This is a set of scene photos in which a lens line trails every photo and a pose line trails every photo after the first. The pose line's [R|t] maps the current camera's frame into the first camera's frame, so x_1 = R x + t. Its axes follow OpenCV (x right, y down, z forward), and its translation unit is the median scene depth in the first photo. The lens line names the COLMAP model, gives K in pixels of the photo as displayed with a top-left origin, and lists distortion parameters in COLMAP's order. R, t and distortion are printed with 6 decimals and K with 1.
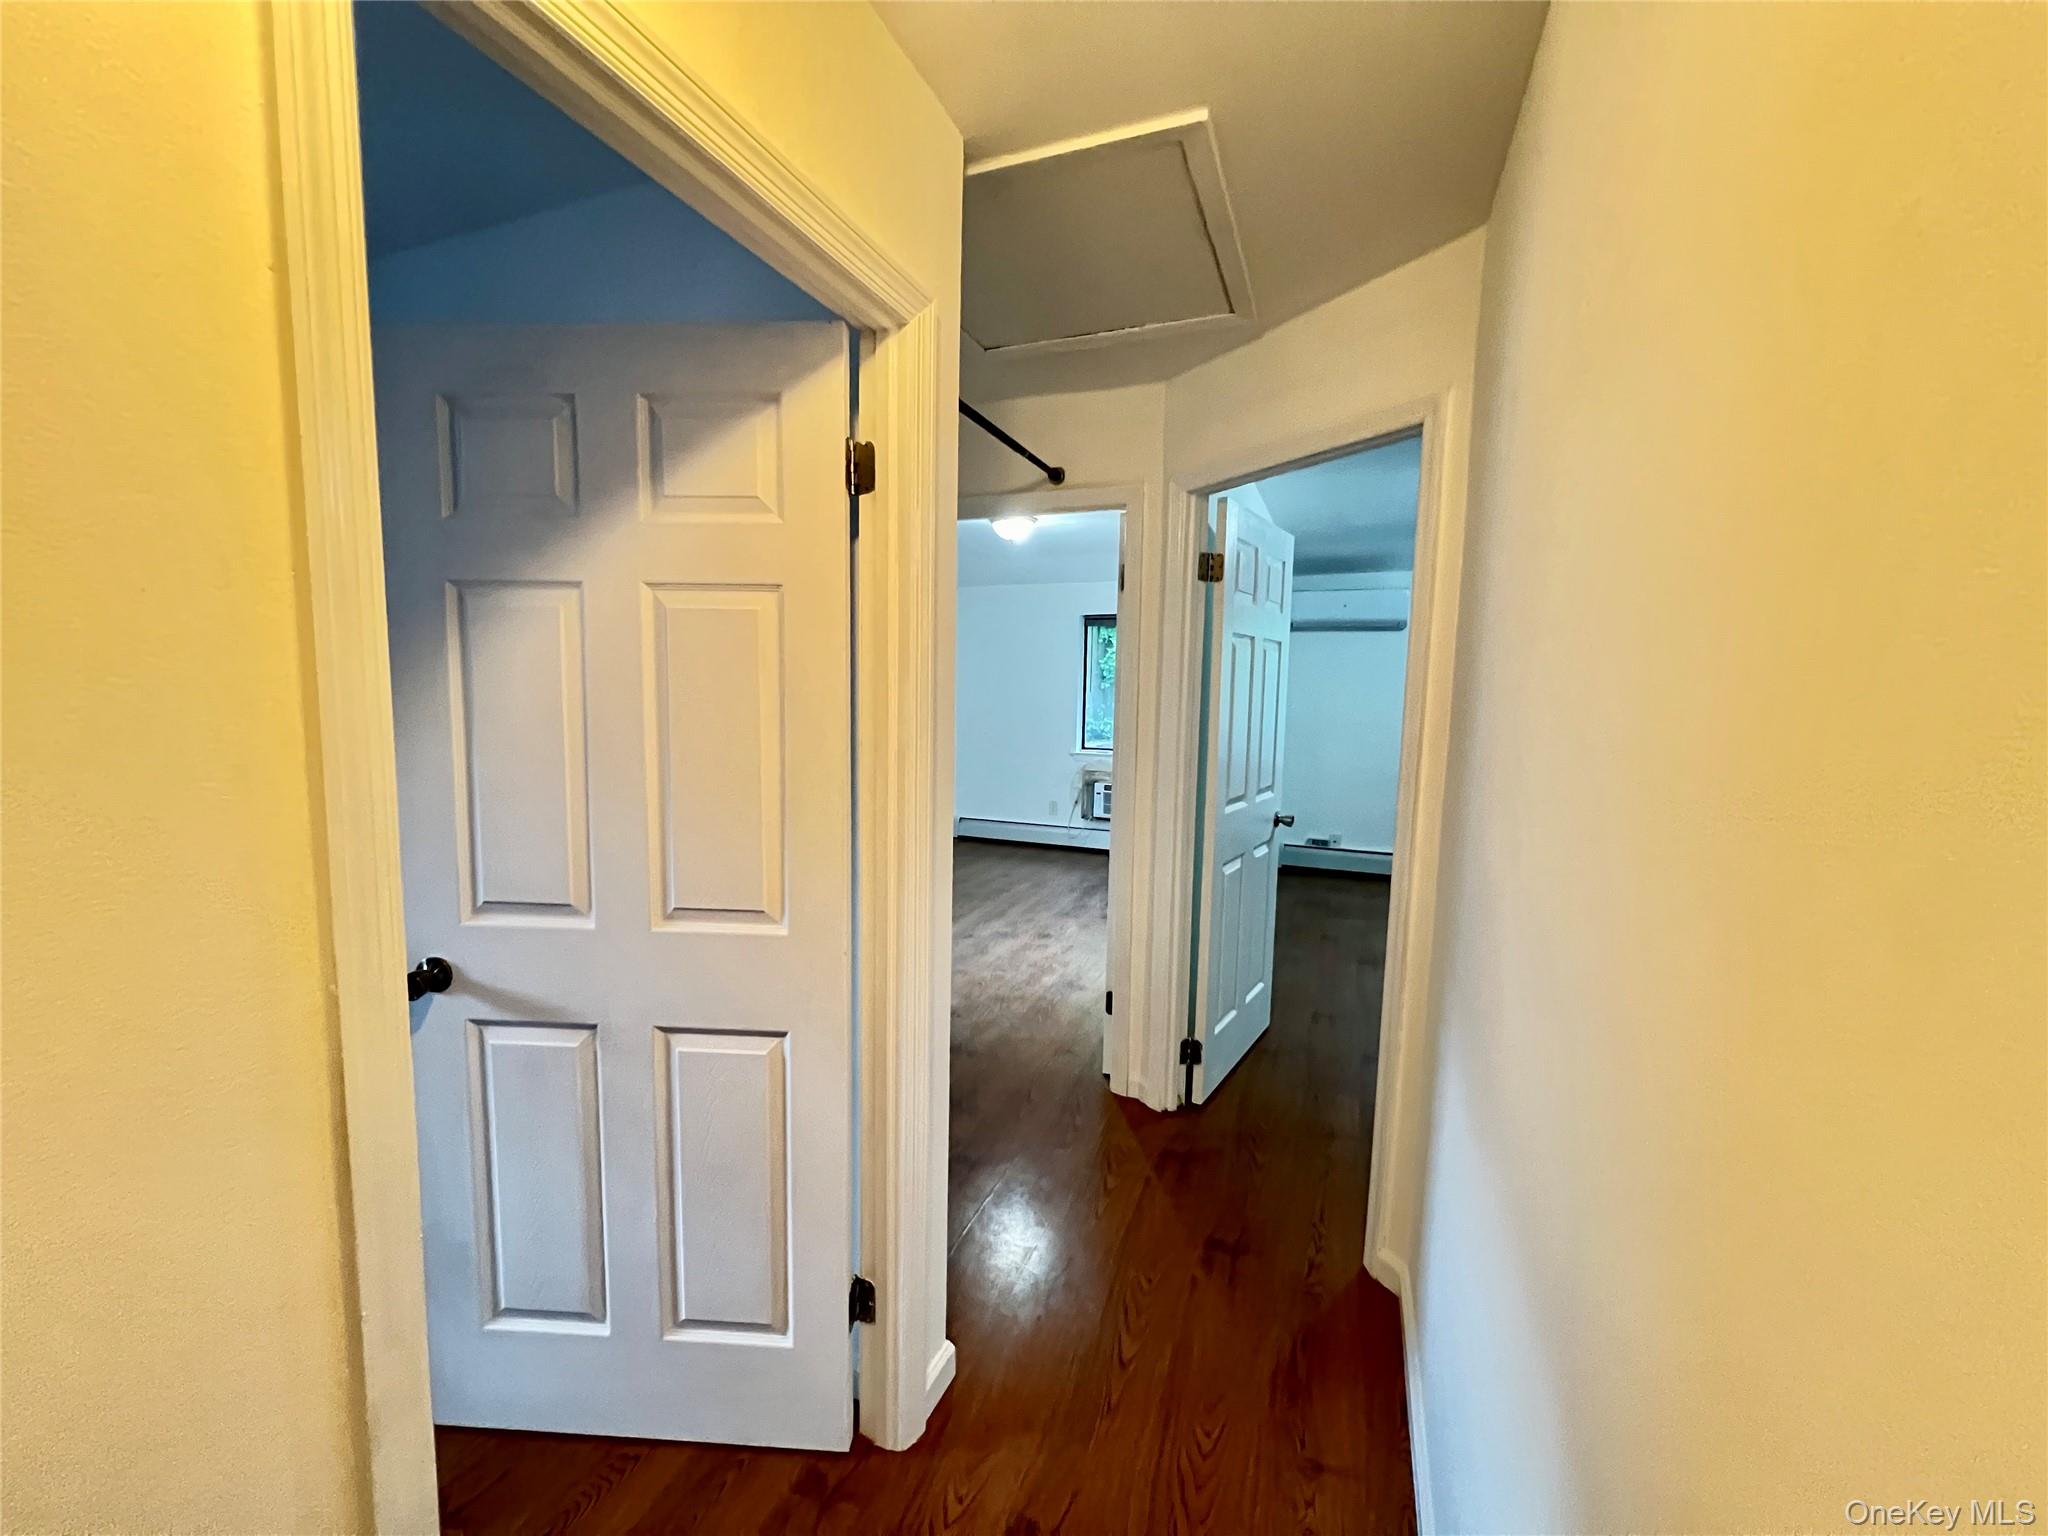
lens RADIAL K [[815.5, 0, 1019.9], [0, 815.5, 764.4], [0, 0, 1]] dist [-0.000718, -0.000144]
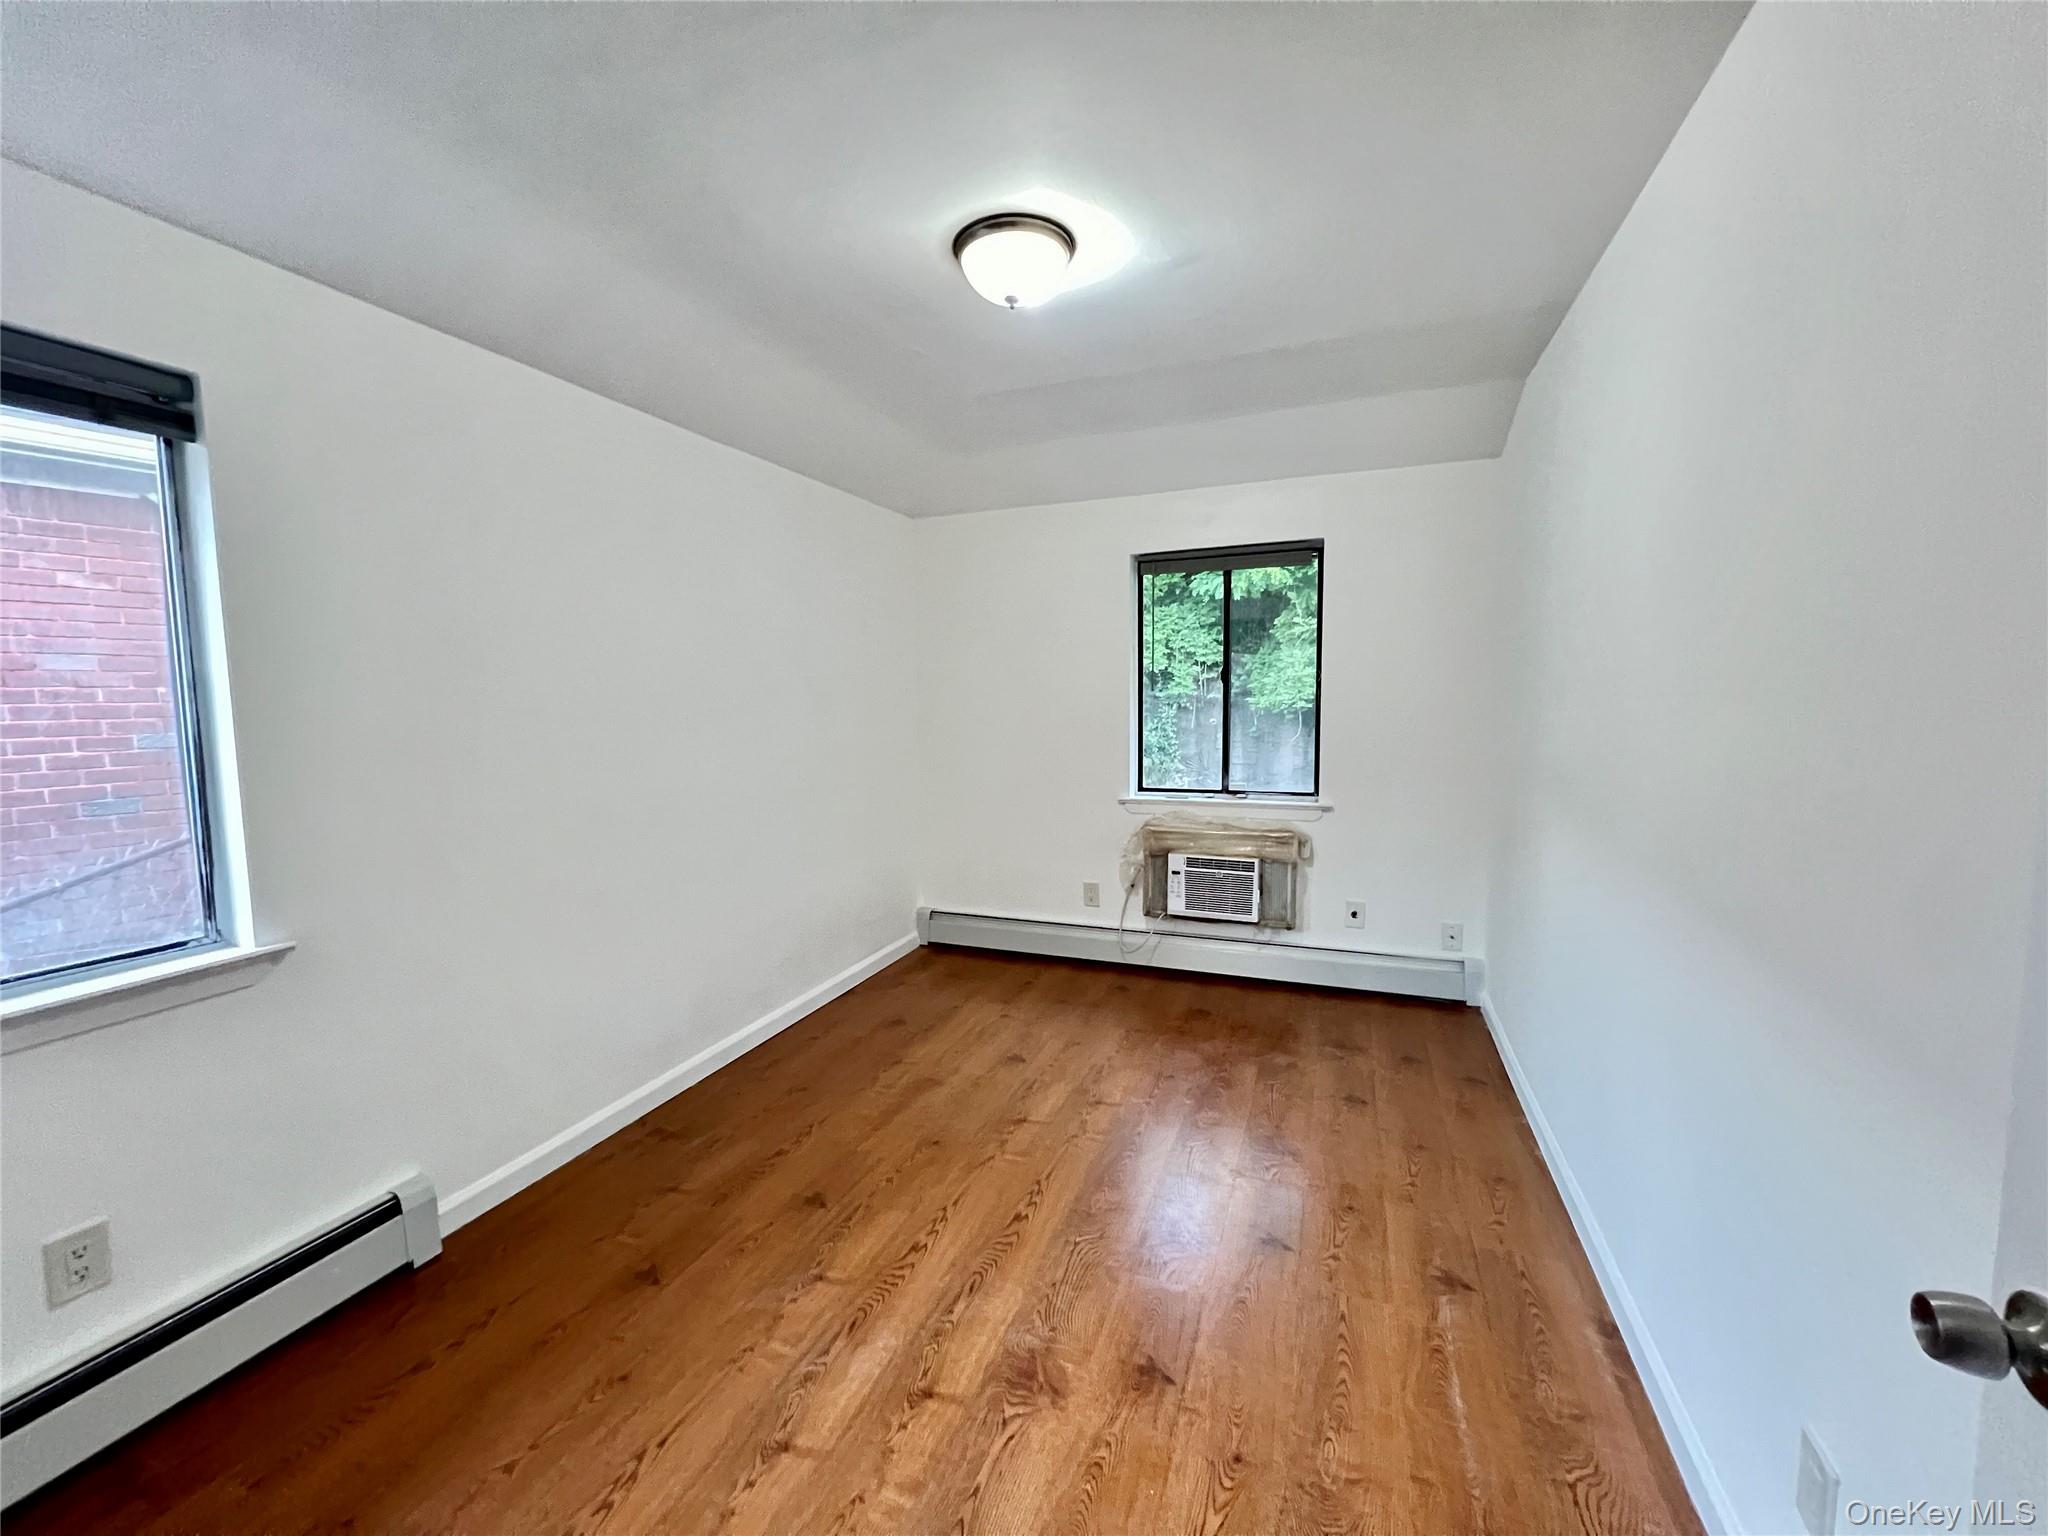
lens RADIAL K [[815.5, 0, 1019.9], [0, 815.5, 764.4], [0, 0, 1]] dist [-0.000718, -0.000144]
pose [[0.999521, -0.030021, 0.007537, -0.012866], [0.030131, 0.999435, -0.014894, -0.036909], [-0.007086, 0.015114, 0.999861, 0.499899]]
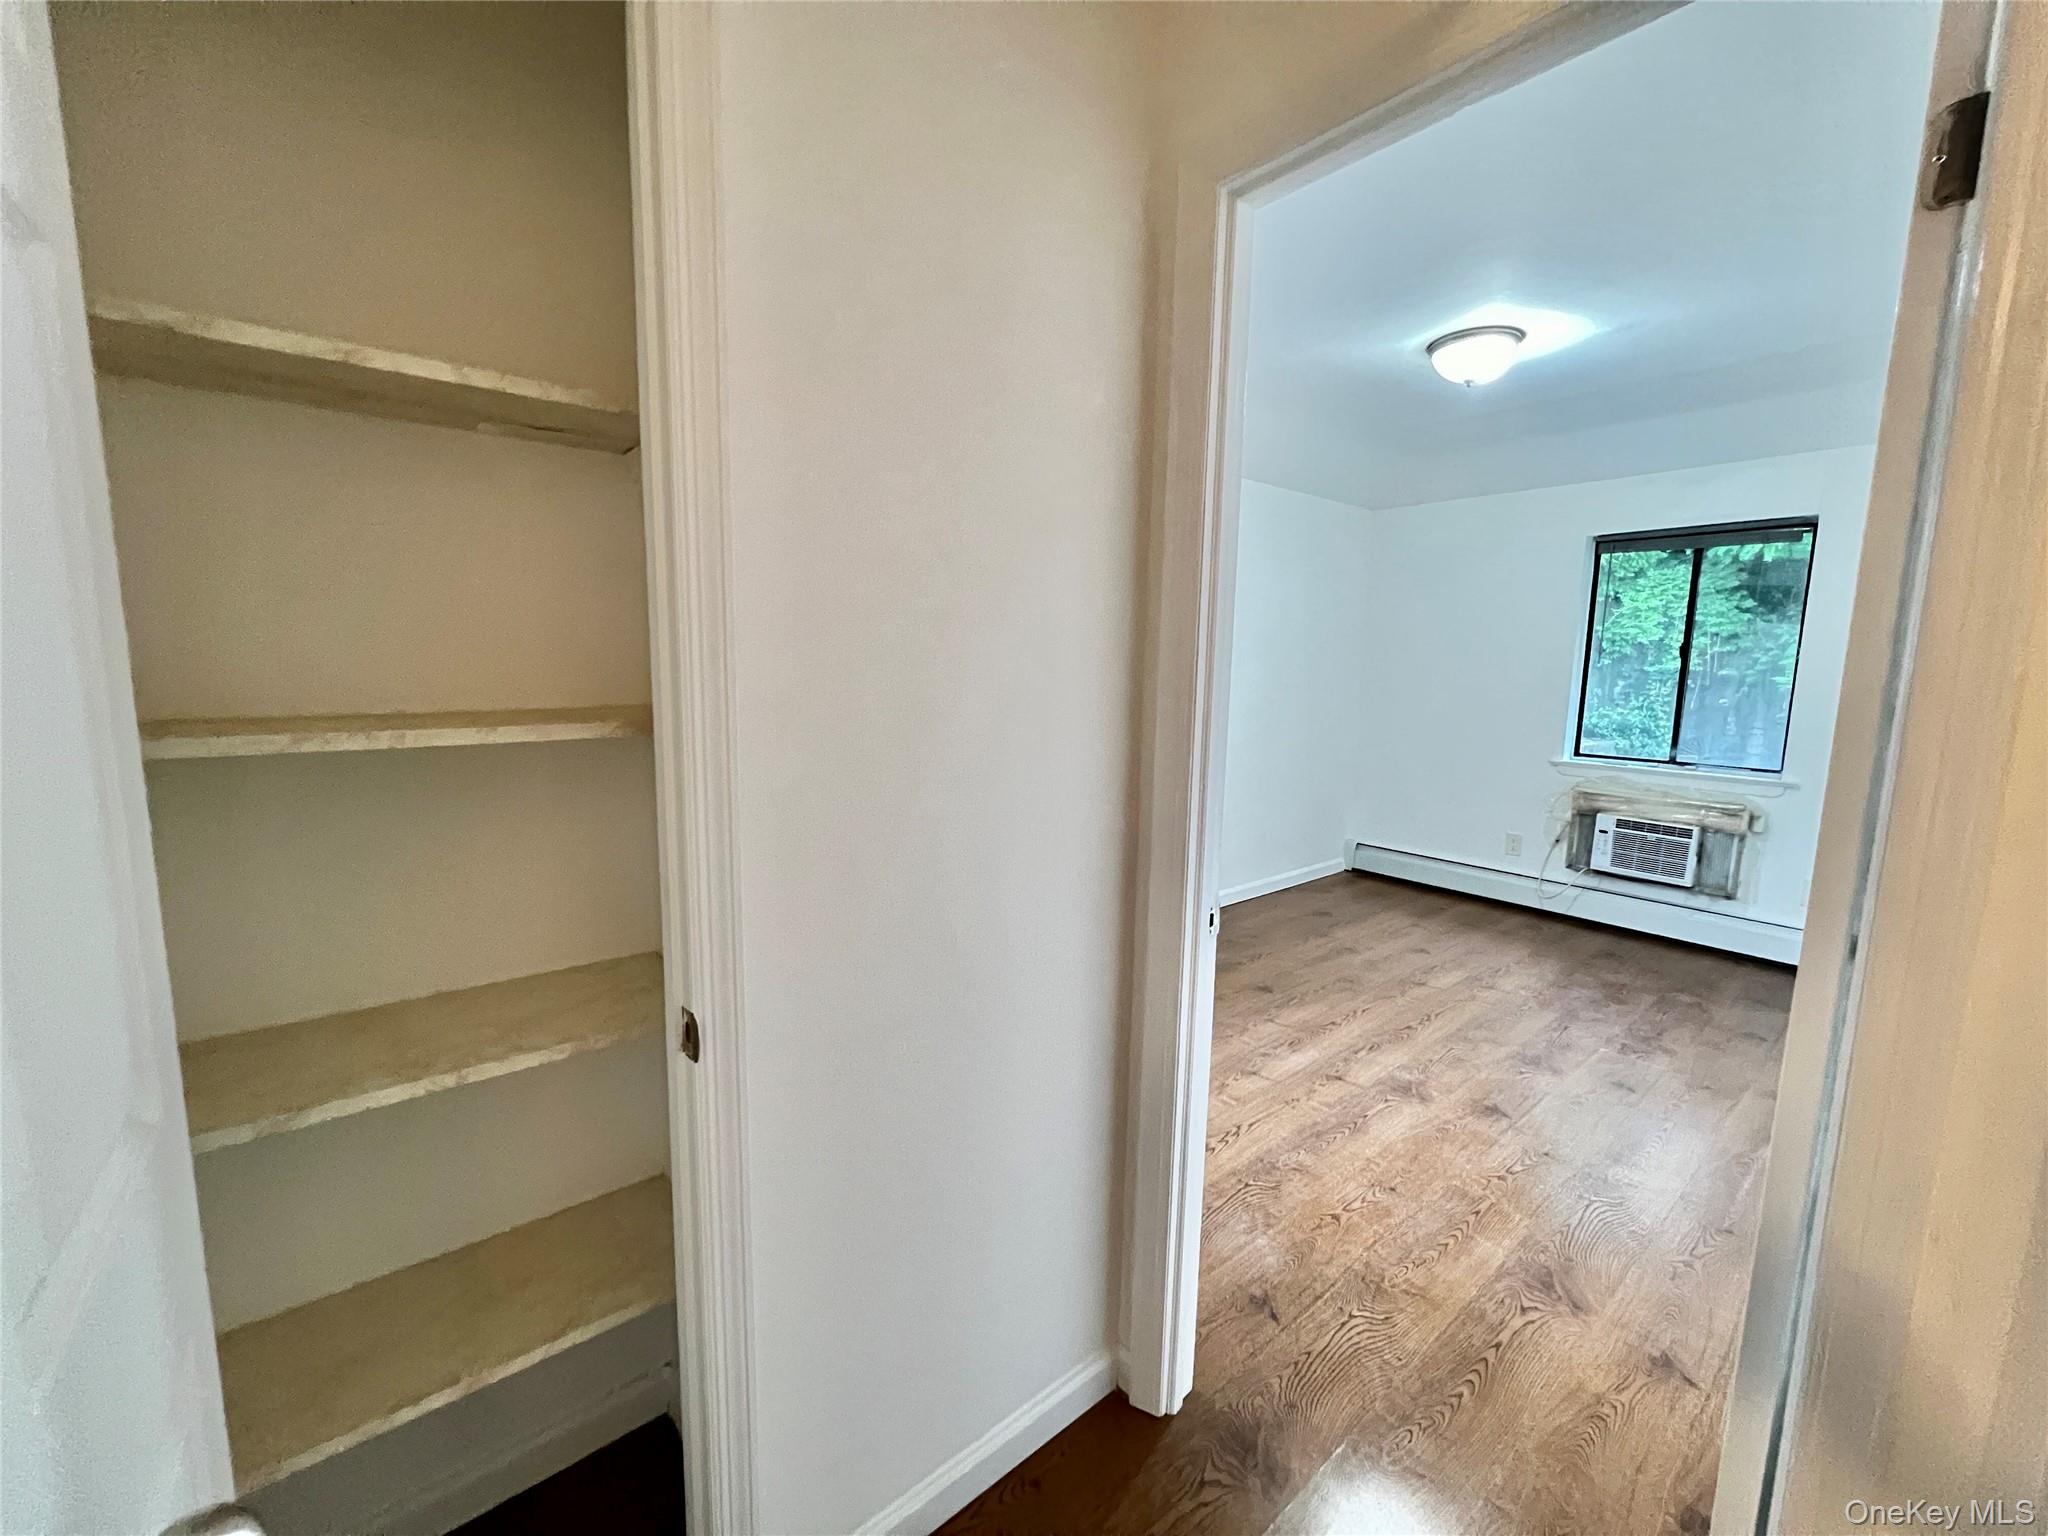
lens RADIAL K [[815.5, 0, 1019.9], [0, 815.5, 764.4], [0, 0, 1]] dist [-0.000718, -0.000144]
pose [[0.877365, 0.060907, -0.475942, 0.001787], [-0.050245, 0.998120, 0.035108, -0.015167], [0.477186, -0.006889, 0.878775, 0.295906]]
